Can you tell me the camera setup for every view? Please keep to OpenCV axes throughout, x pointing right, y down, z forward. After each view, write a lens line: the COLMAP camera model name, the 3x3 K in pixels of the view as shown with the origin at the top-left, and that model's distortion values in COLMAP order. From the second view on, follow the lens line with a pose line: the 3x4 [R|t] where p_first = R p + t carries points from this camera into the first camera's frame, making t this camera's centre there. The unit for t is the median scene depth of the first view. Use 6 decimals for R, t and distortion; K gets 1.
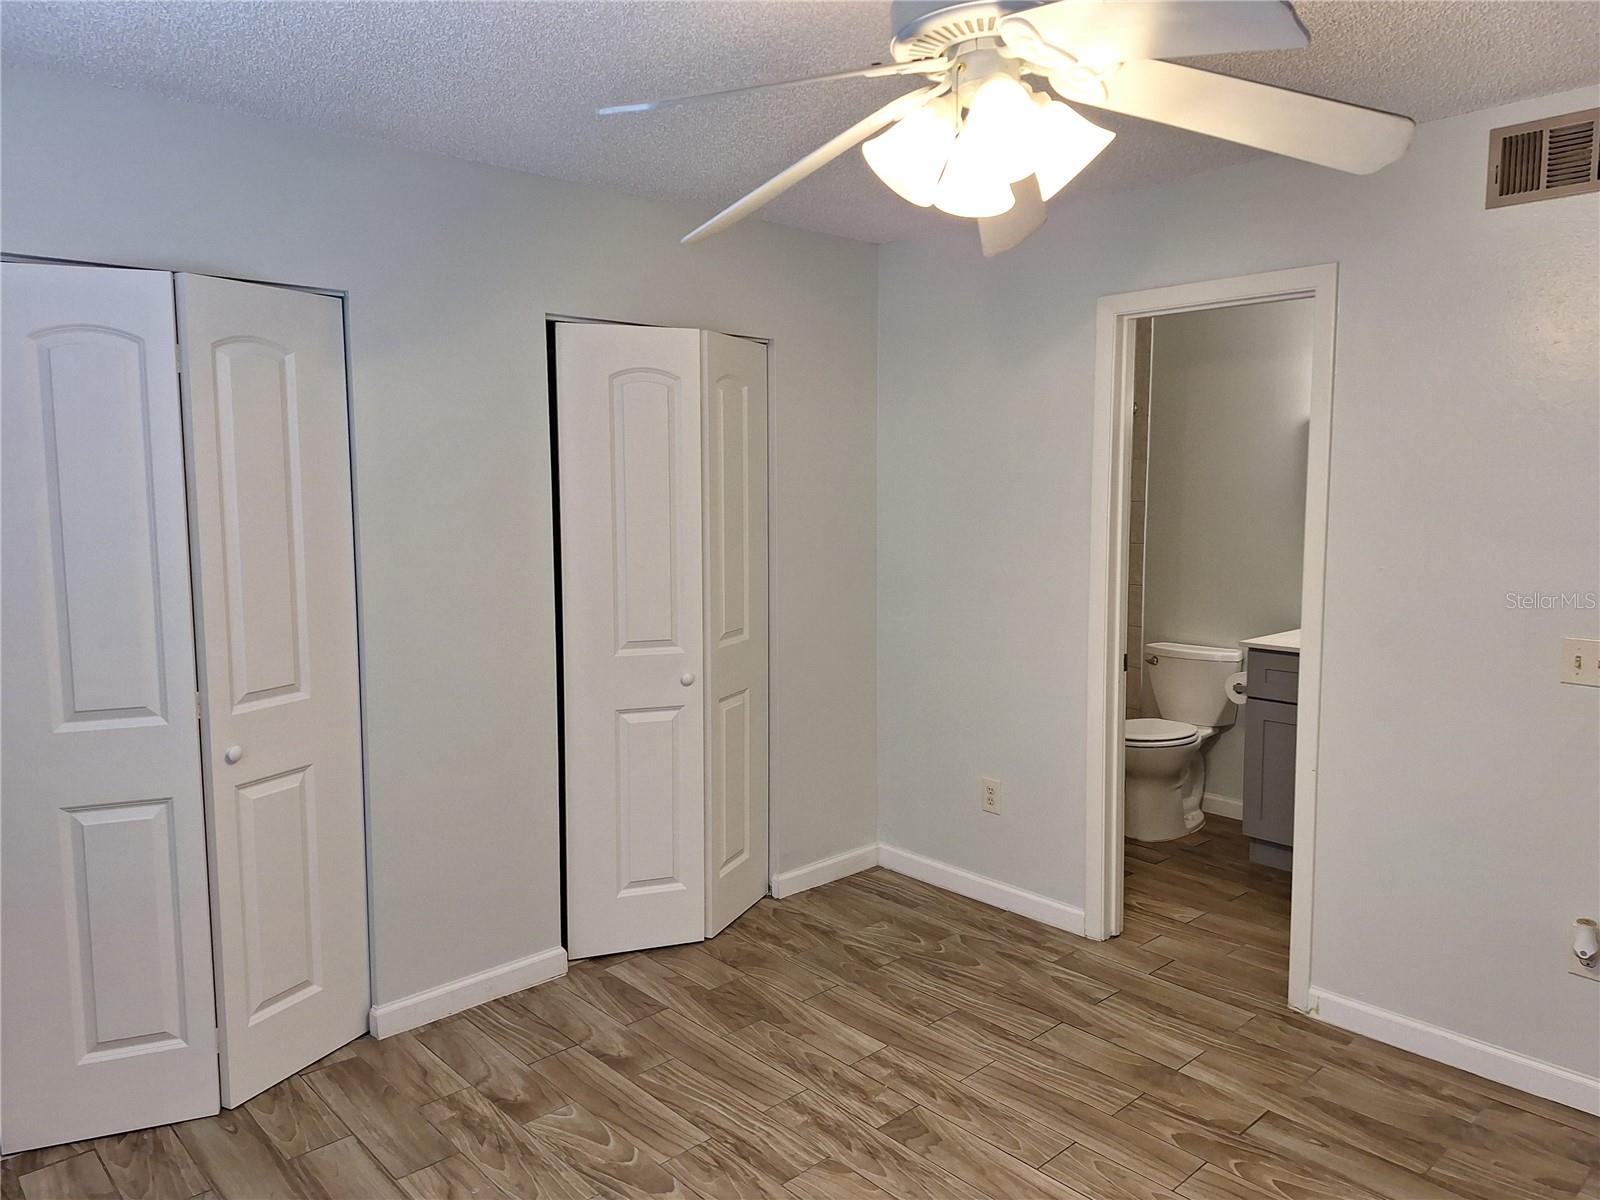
lens RADIAL K [[1169.2, 0, 800.0], [0, 1169.2, 600.0], [0, 0, 1]] dist [0.041220, -0.000307]
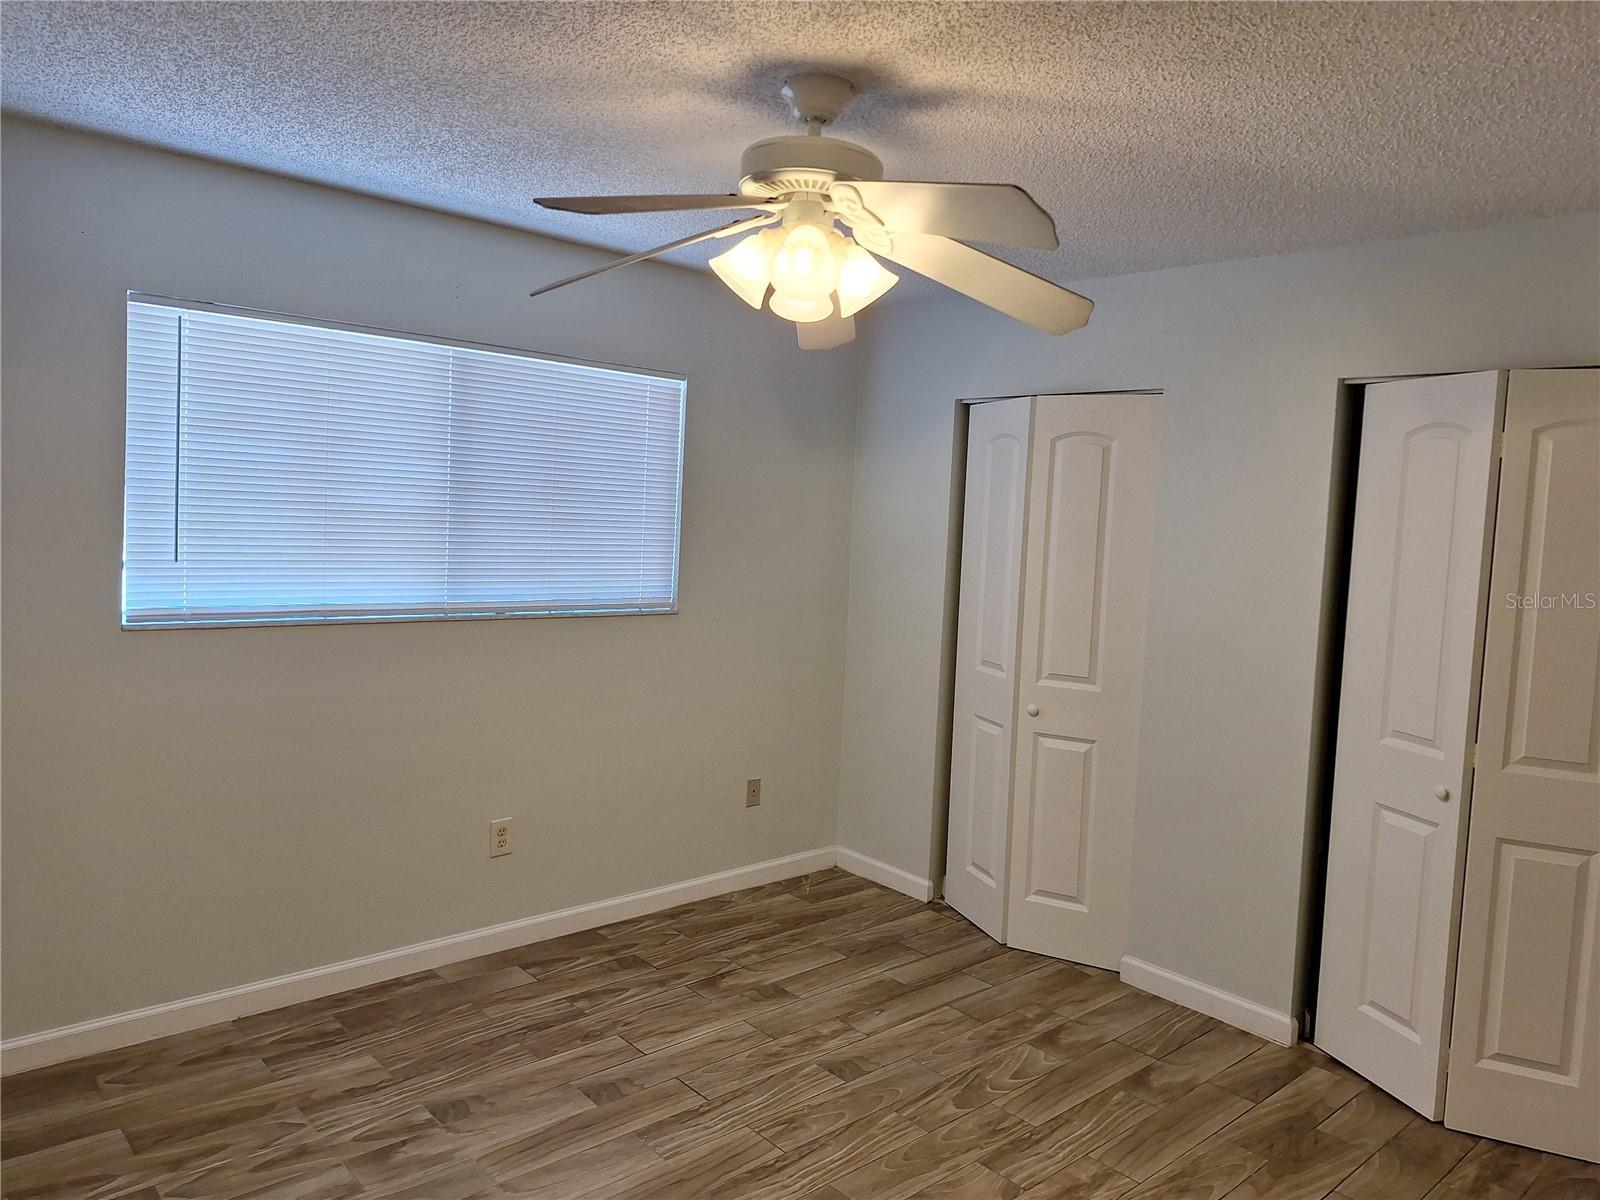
lens RADIAL K [[1119.1, 0, 799.5], [0, 1119.1, 575.0], [0, 0, 1]] dist [0.037883, 0.000116]
pose [[-0.007166, 0.068086, -0.997654, 0.868566], [-0.168144, 0.983392, 0.068320, -0.078771], [0.985736, 0.168239, 0.004401, 0.636001]]
